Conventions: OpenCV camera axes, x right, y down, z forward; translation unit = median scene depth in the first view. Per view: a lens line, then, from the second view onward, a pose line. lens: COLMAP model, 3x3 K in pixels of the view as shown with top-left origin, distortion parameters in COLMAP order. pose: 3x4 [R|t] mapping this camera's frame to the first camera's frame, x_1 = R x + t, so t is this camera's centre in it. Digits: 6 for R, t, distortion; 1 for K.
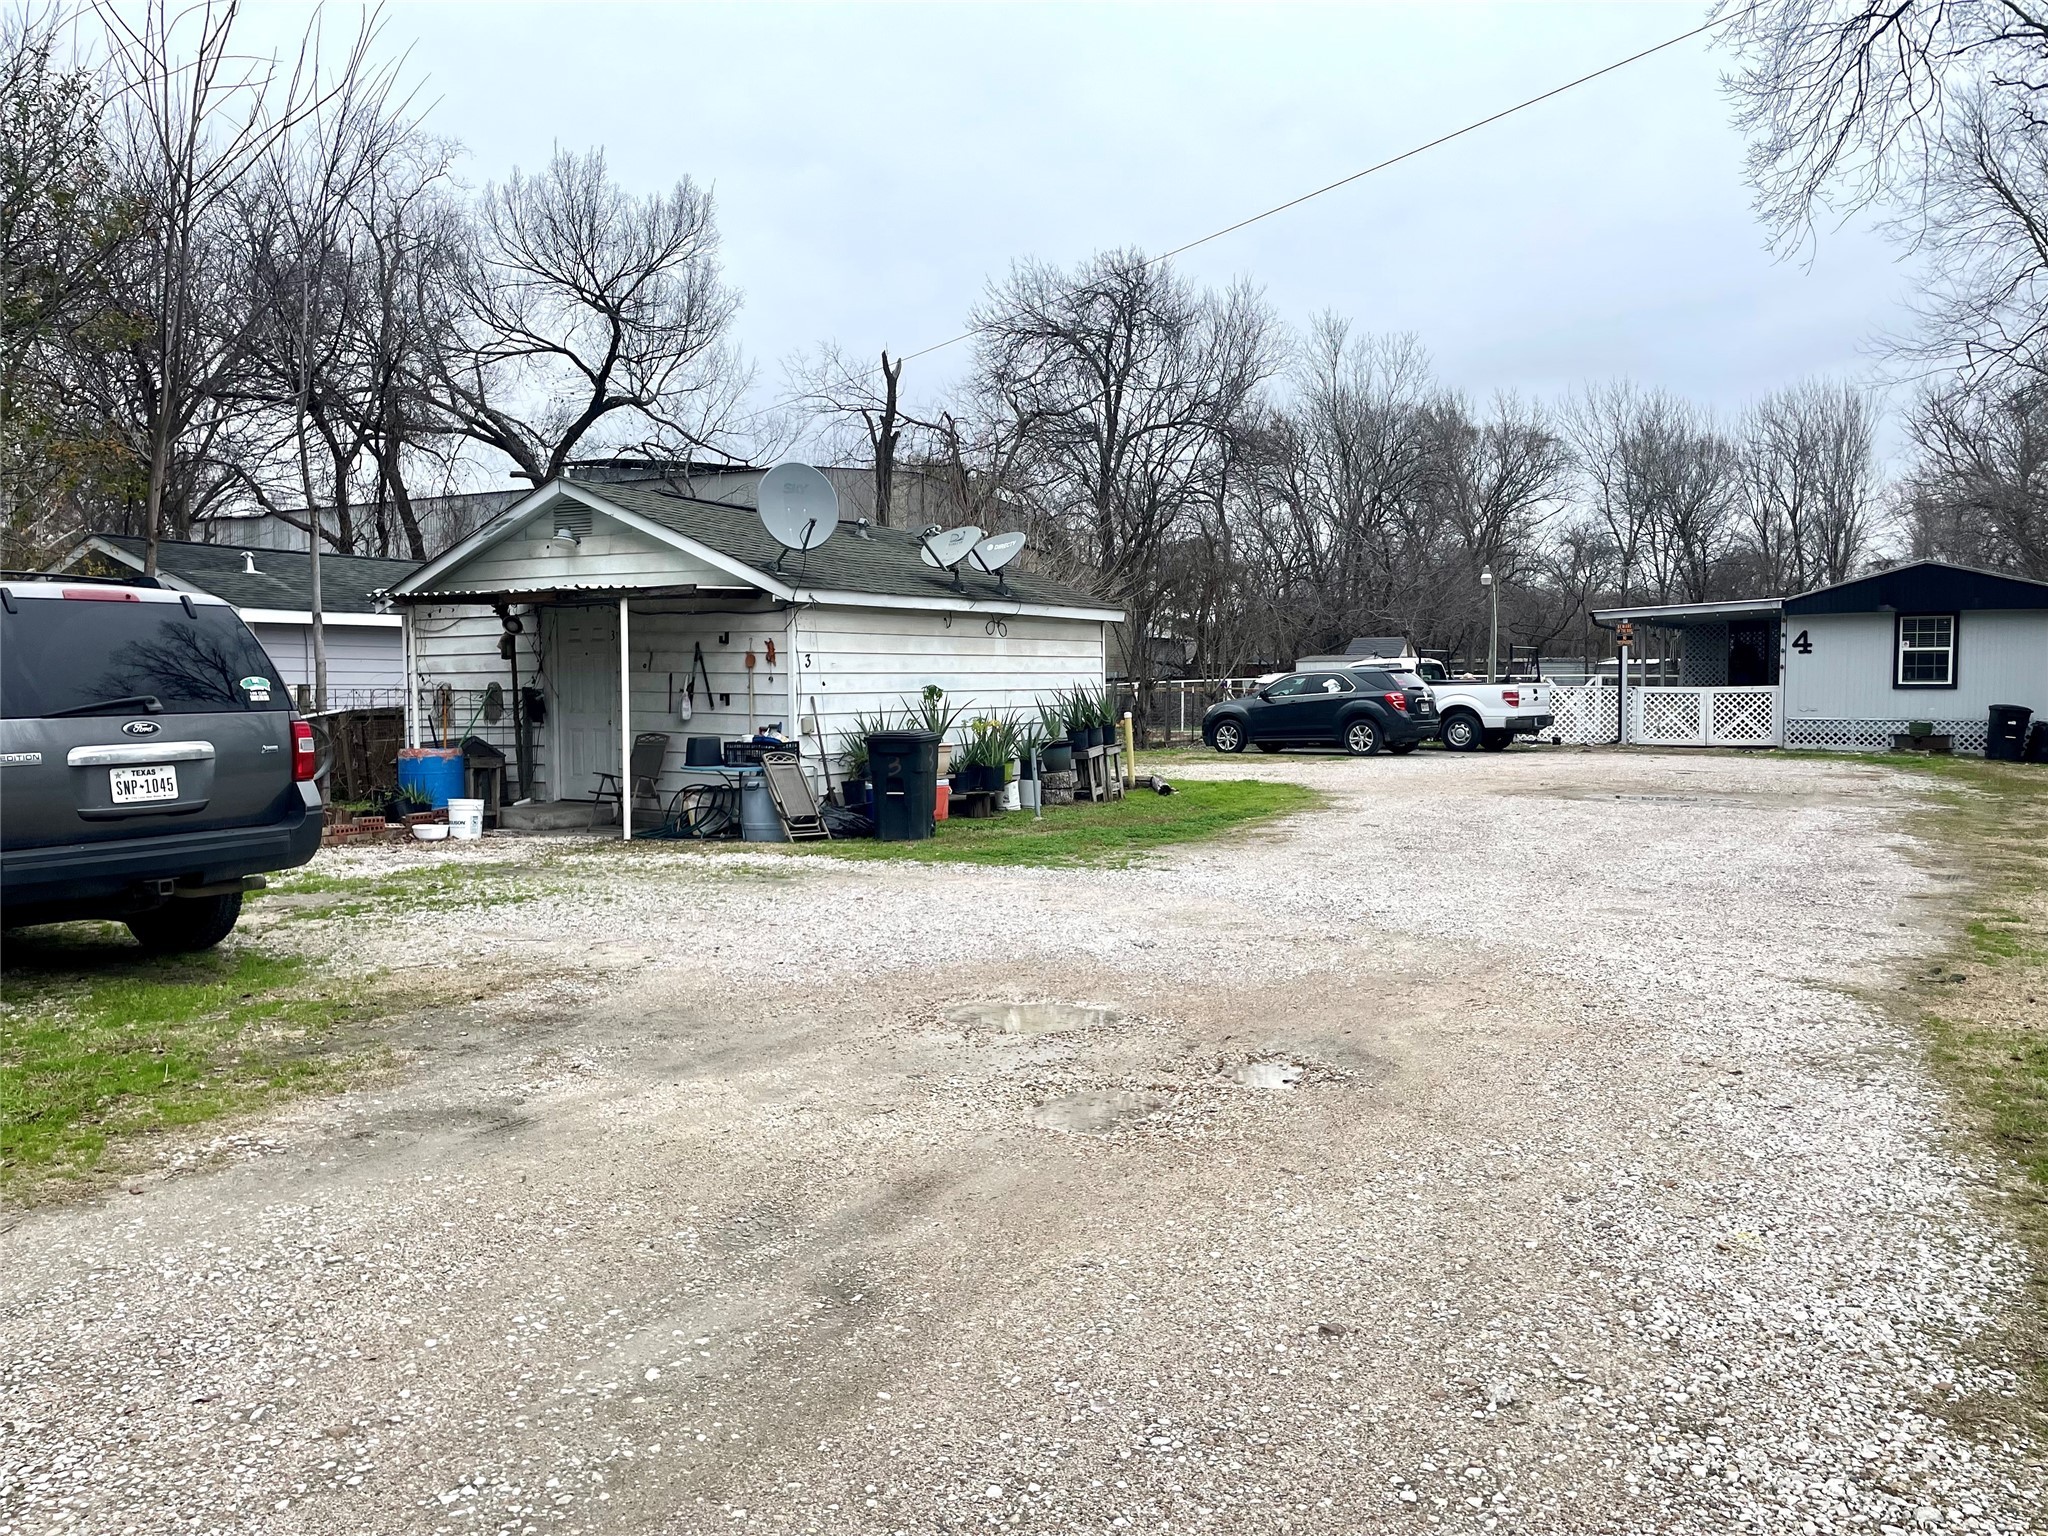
lens RADIAL K [[1607.2, 0, 1024.0], [0, 1607.2, 768.0], [0, 0, 1]] dist [0.104279, -0.124930]
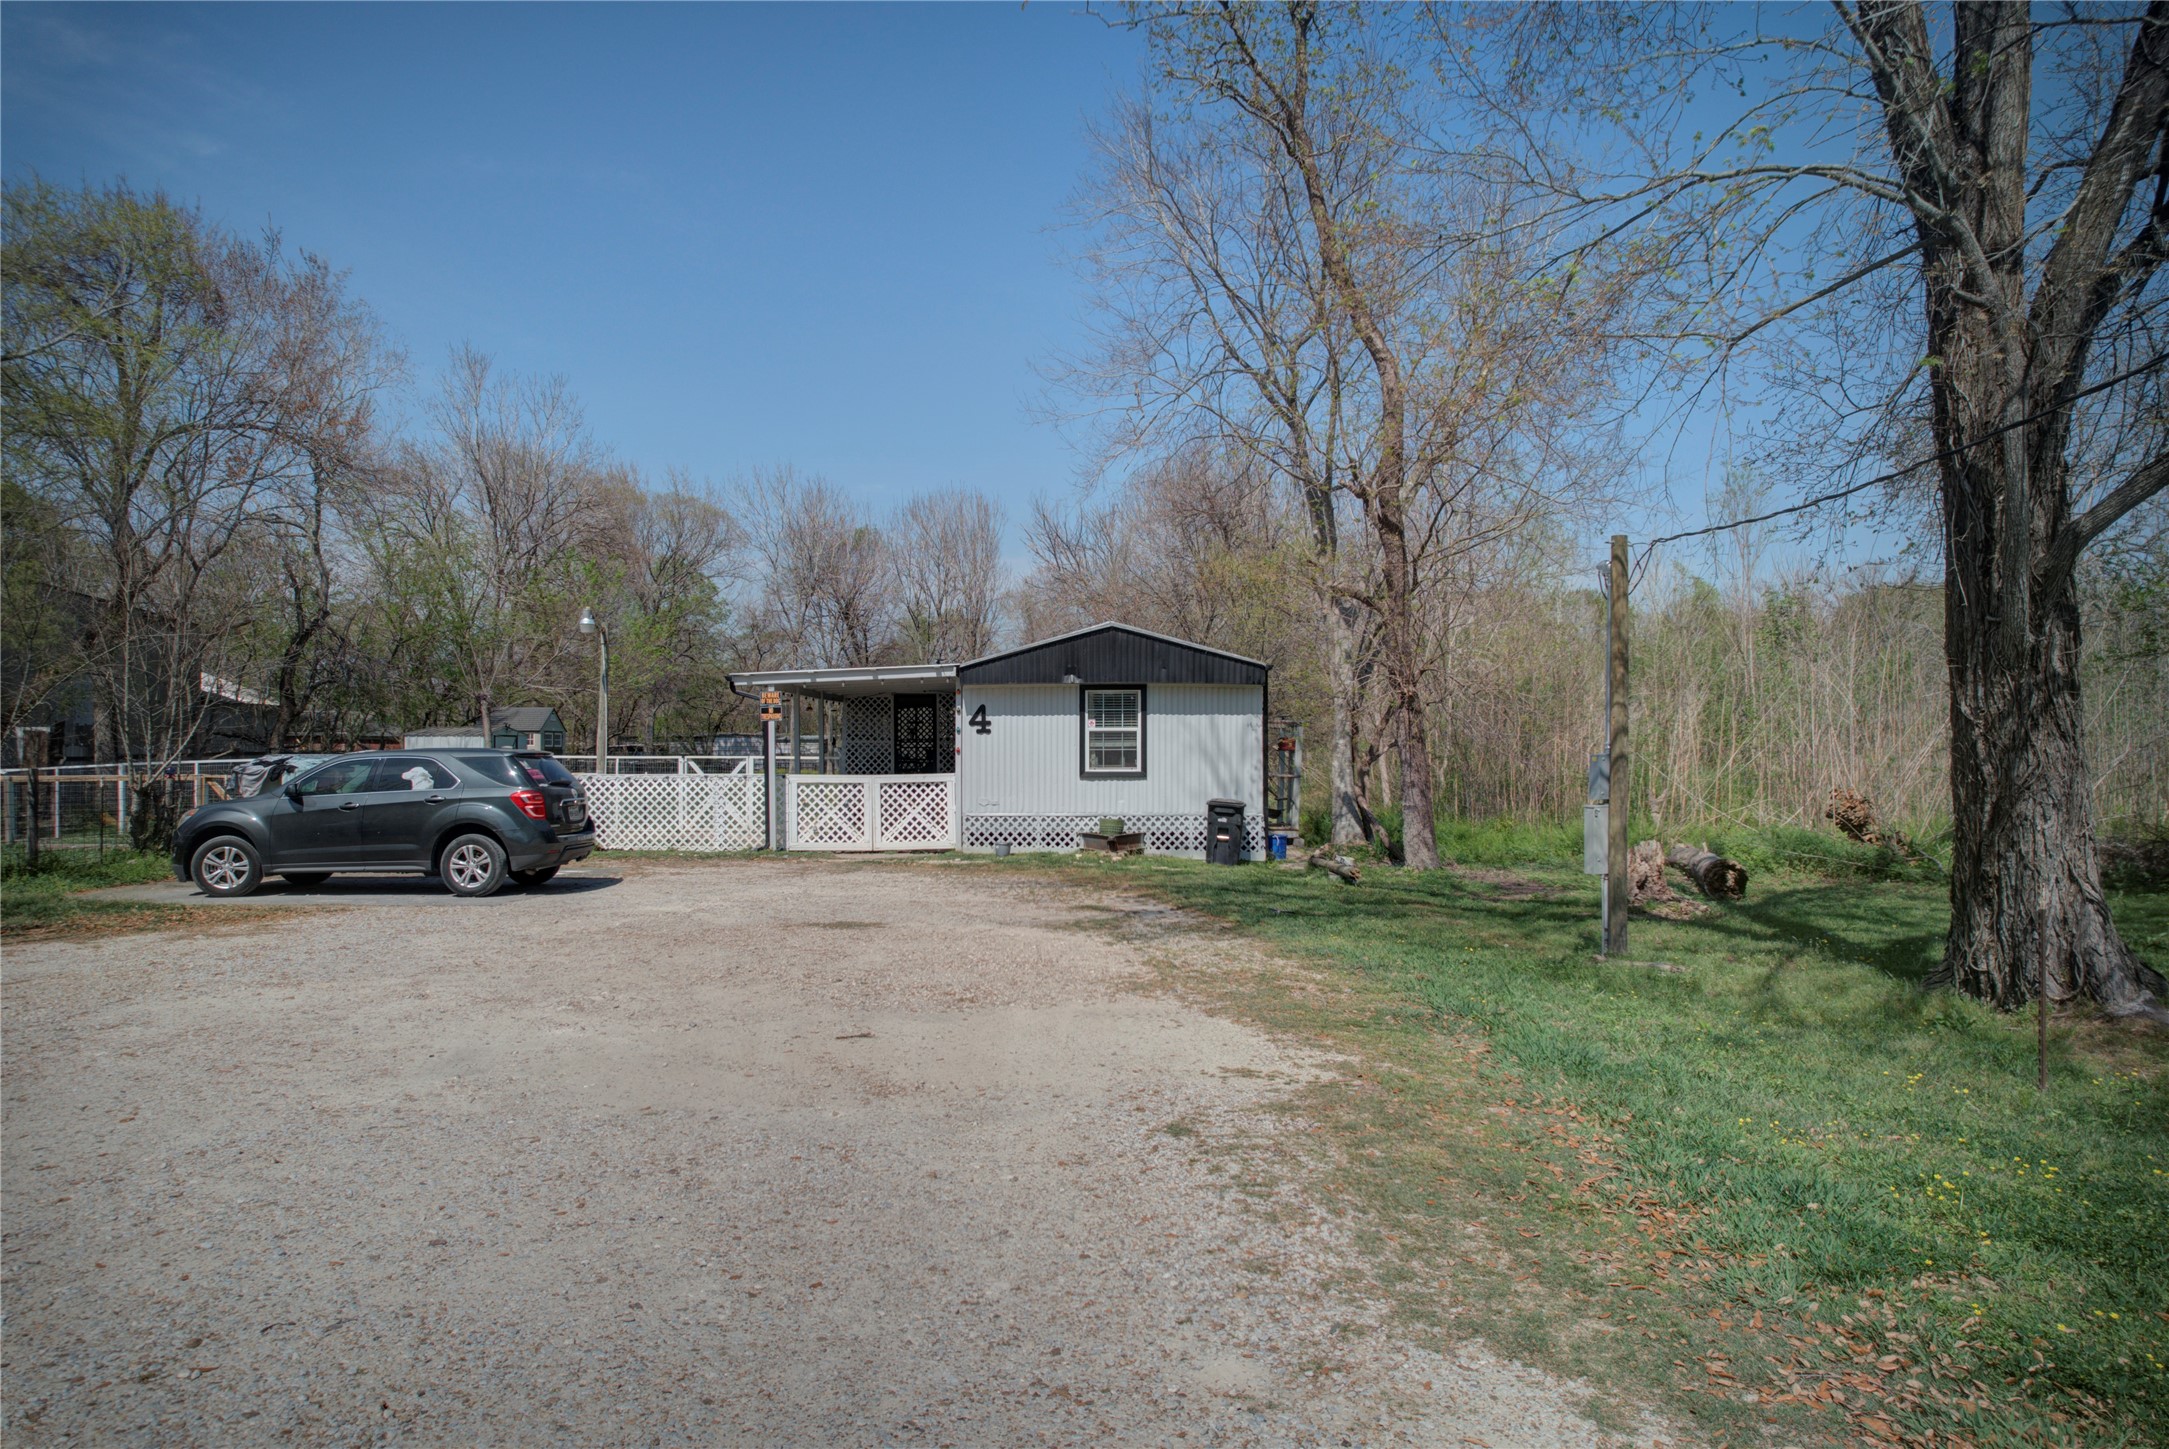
lens RADIAL K [[1427.1, 0, 1091.7], [0, 1427.1, 742.7], [0, 0, 1]] dist [-0.026684, 0.002649]
pose [[0.852066, 0.001867, 0.523431, 0.170009], [0.028905, 0.998300, -0.050614, -0.031048], [-0.522636, 0.058256, 0.850563, 0.409126]]
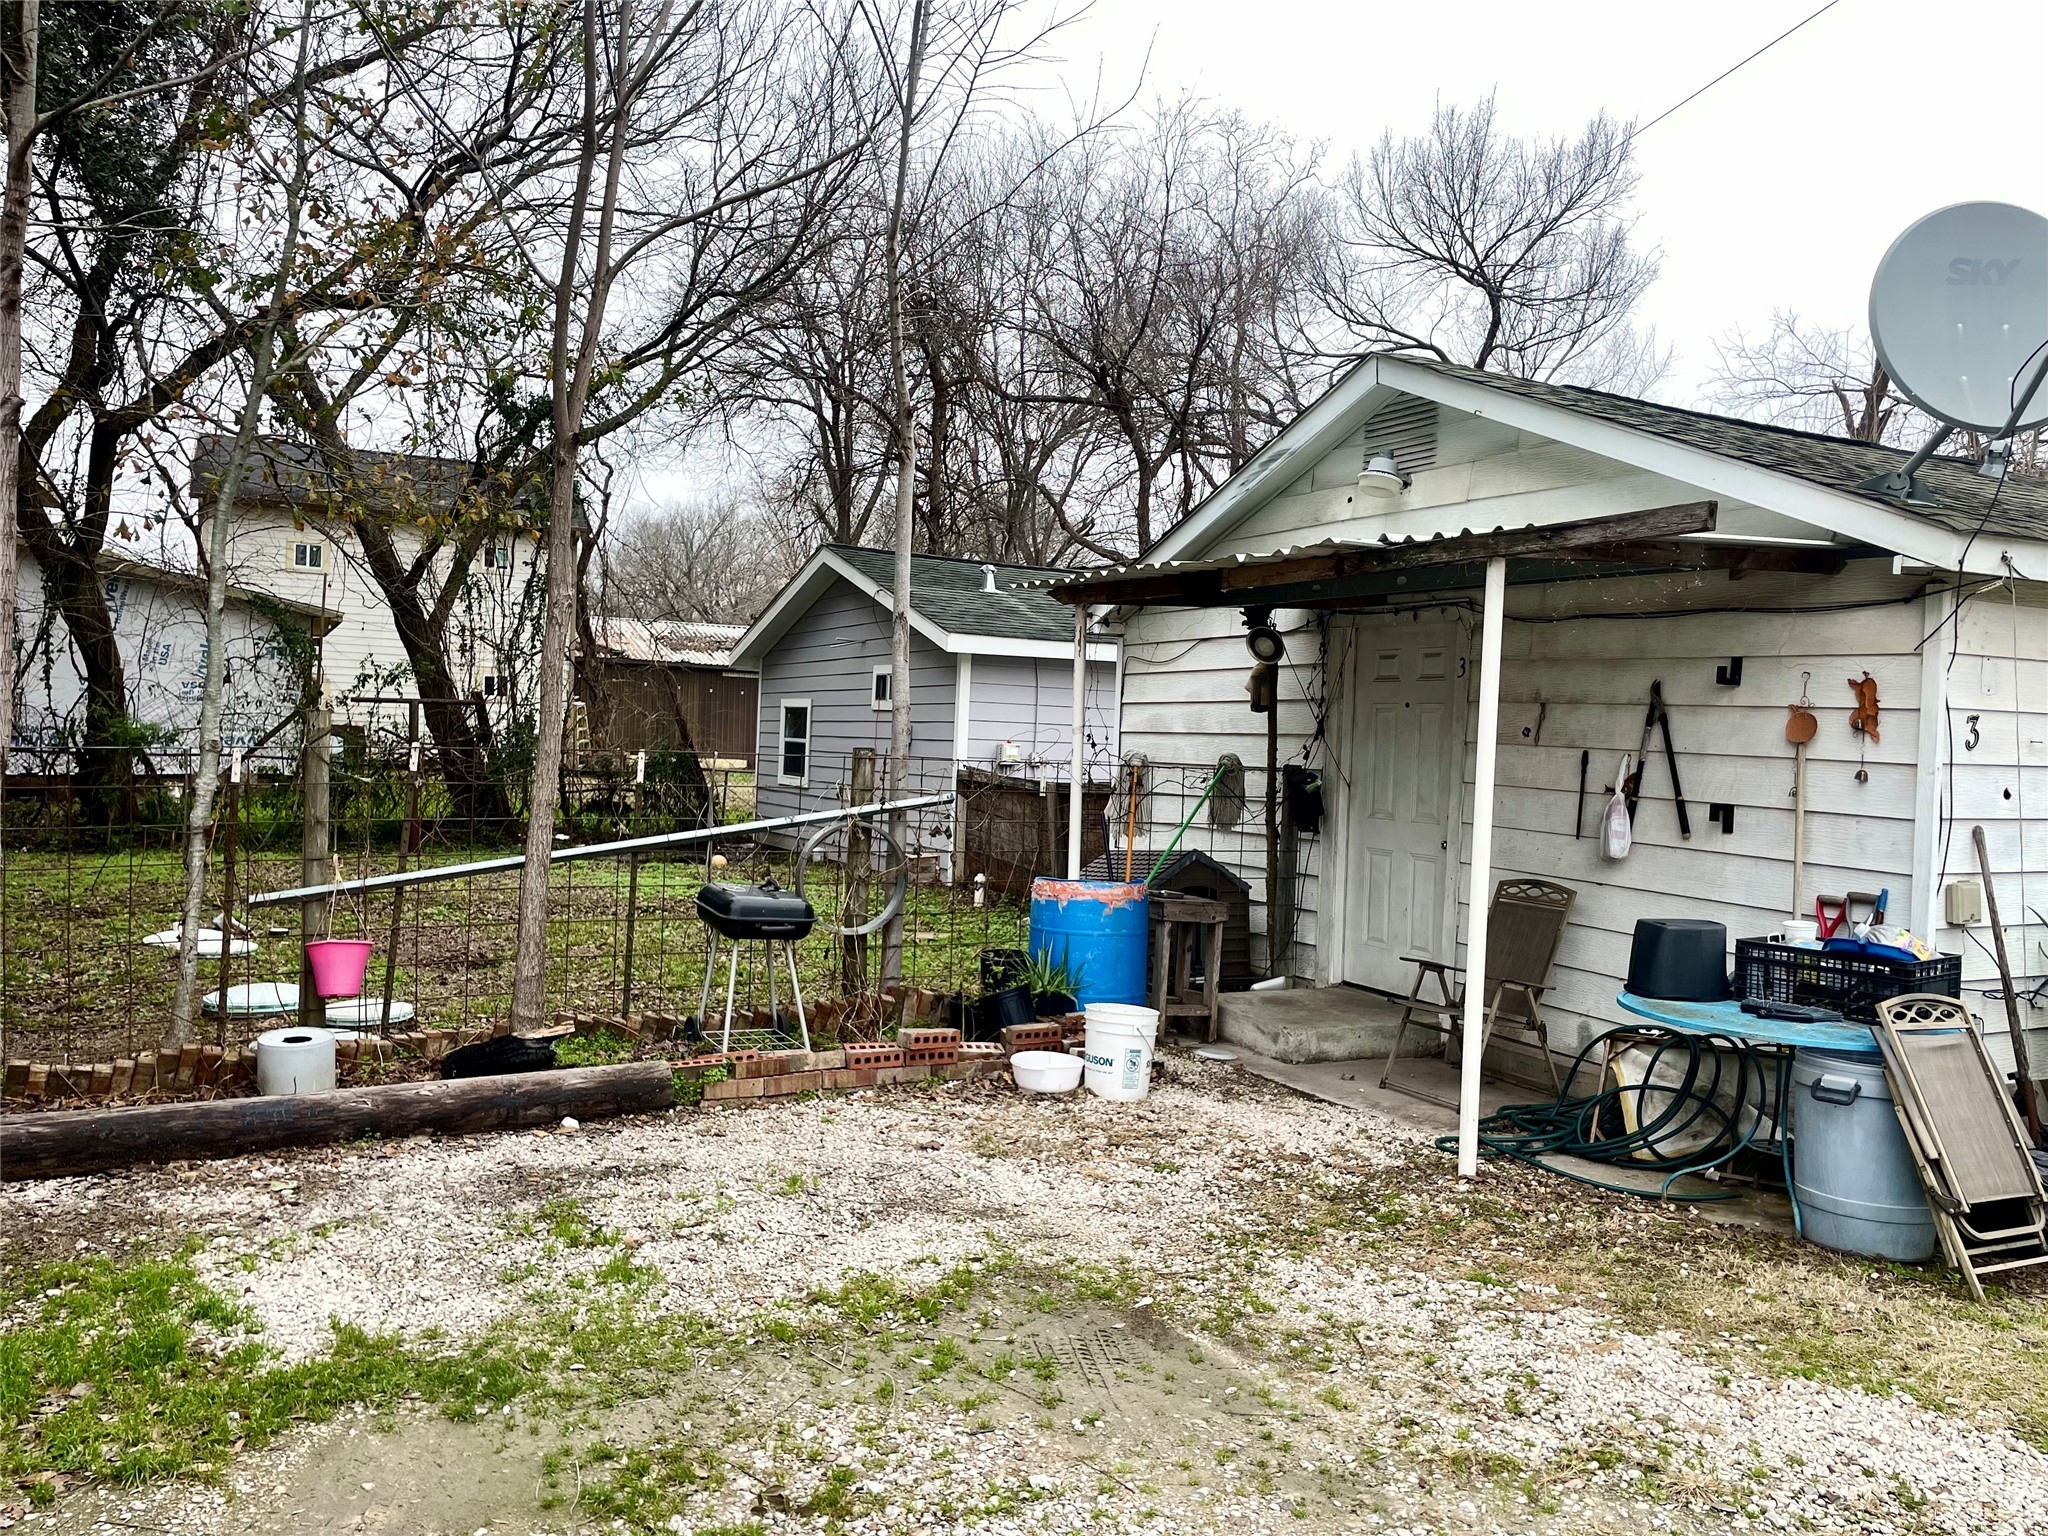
lens RADIAL K [[1551.8, 0, 1024.0], [0, 1551.8, 768.0], [0, 0, 1]] dist [0.094135, -0.132101]
pose [[0.866290, 0.047105, -0.497315, -0.072837], [-0.065718, 0.997638, -0.019982, -0.018483], [0.495199, 0.049993, 0.867340, 0.289821]]
